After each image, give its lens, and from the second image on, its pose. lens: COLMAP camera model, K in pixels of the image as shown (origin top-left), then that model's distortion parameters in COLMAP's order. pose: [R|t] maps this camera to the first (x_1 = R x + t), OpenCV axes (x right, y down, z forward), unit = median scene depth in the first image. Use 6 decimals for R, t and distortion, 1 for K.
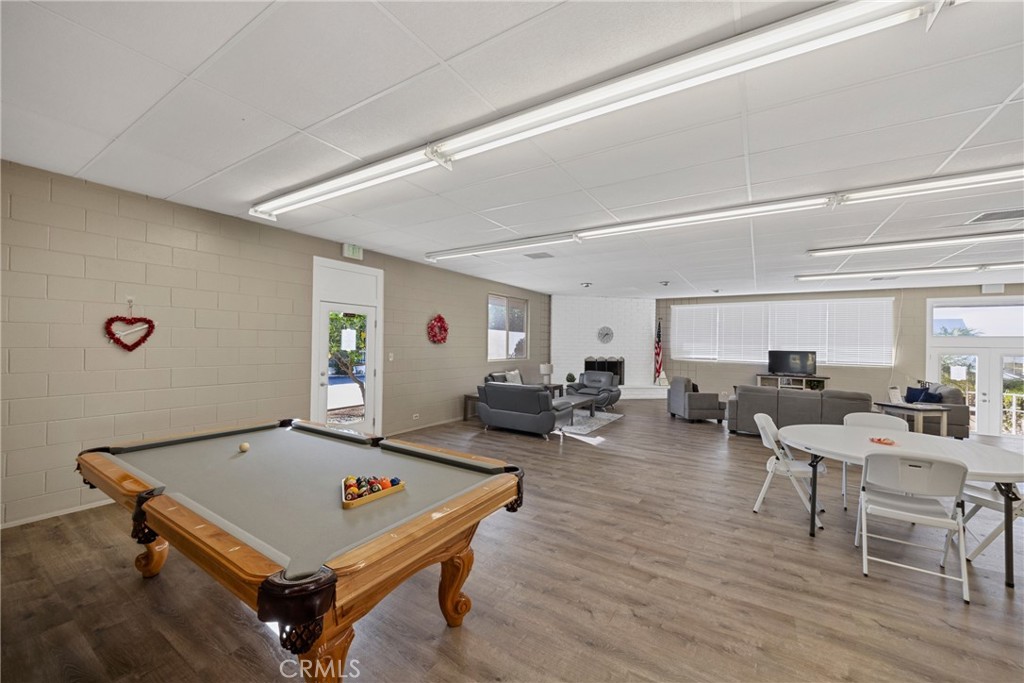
lens RADIAL K [[393.7, 0, 512.0], [0, 393.7, 341.5], [0, 0, 1]] dist [0.000332, 0.000271]
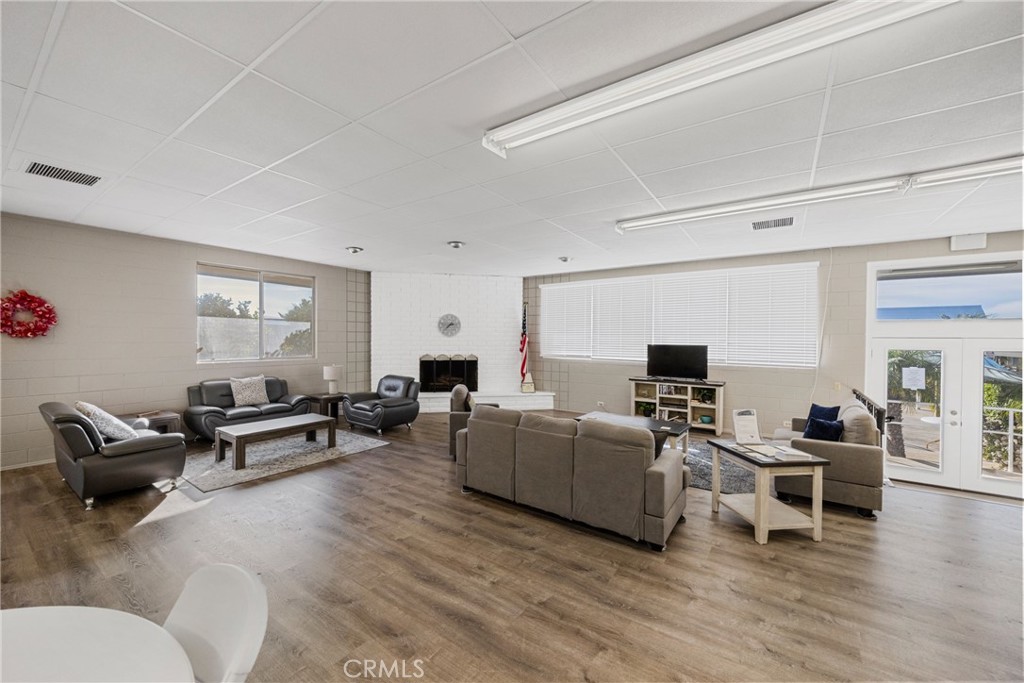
lens RADIAL K [[392.4, 0, 510.6], [0, 392.4, 339.9], [0, 0, 1]] dist [-0.000162, -0.000151]
pose [[0.999129, -0.007451, -0.041061, 0.438124], [0.007739, 0.999947, 0.006859, 0.008105], [0.041008, -0.007171, 0.999133, 0.295185]]
